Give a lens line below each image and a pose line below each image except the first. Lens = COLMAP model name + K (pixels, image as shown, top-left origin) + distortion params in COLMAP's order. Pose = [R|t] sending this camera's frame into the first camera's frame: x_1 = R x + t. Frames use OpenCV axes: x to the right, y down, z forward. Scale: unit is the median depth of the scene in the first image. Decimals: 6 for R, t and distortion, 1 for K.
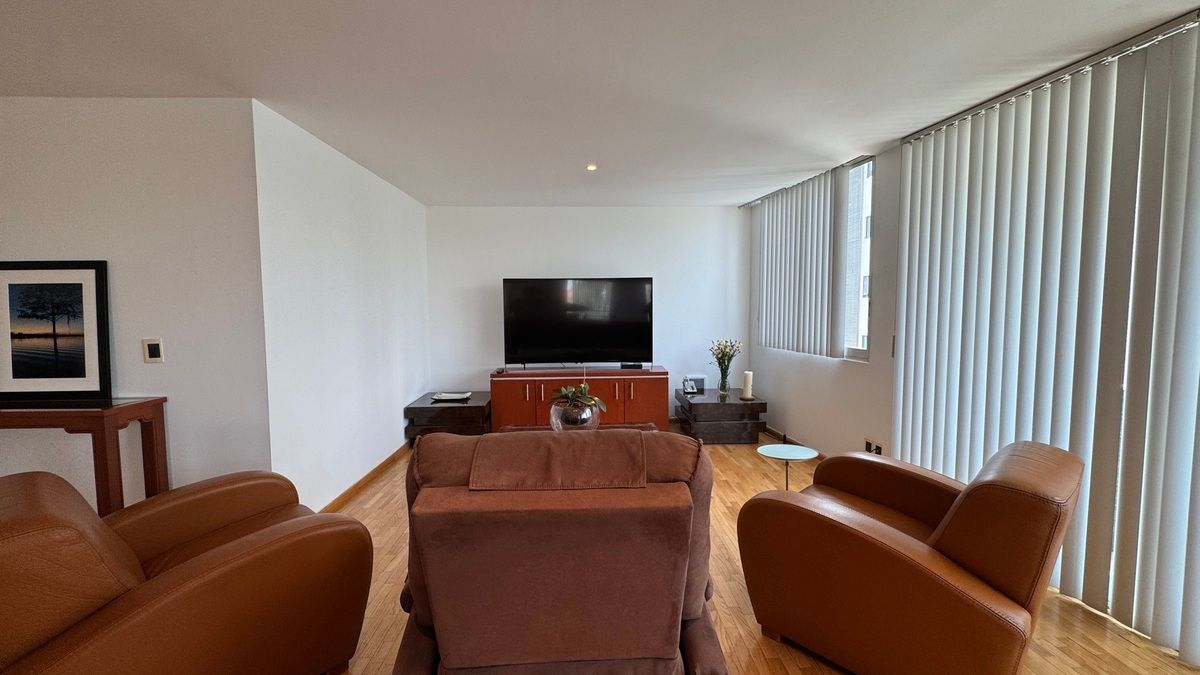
lens RADIAL K [[491.9, 0, 601.9], [0, 491.9, 336.2], [0, 0, 1]] dist [-0.000125, -0.000026]
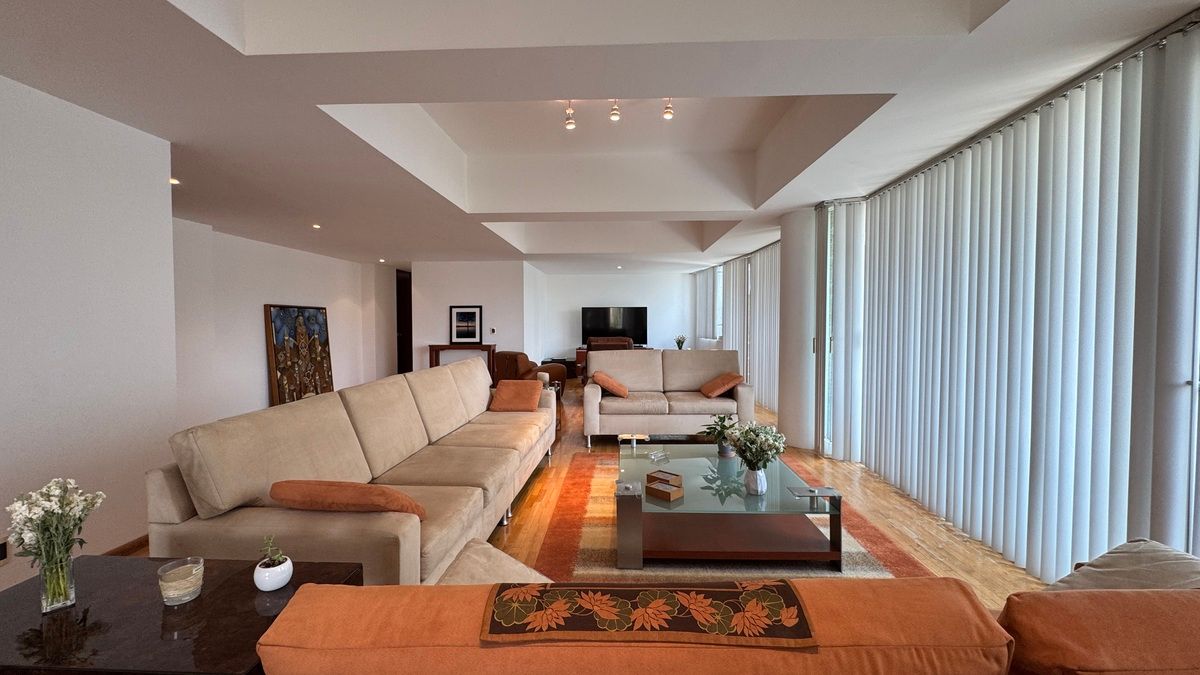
lens RADIAL K [[491.9, 0, 602.8], [0, 491.9, 339.7], [0, 0, 1]] dist [-0.000125, -0.000026]
pose [[0.996802, 0.000713, -0.079911, 0.151044], [-0.003152, 0.999533, -0.030399, 0.197739], [0.079852, 0.030553, 0.996338, -2.442783]]
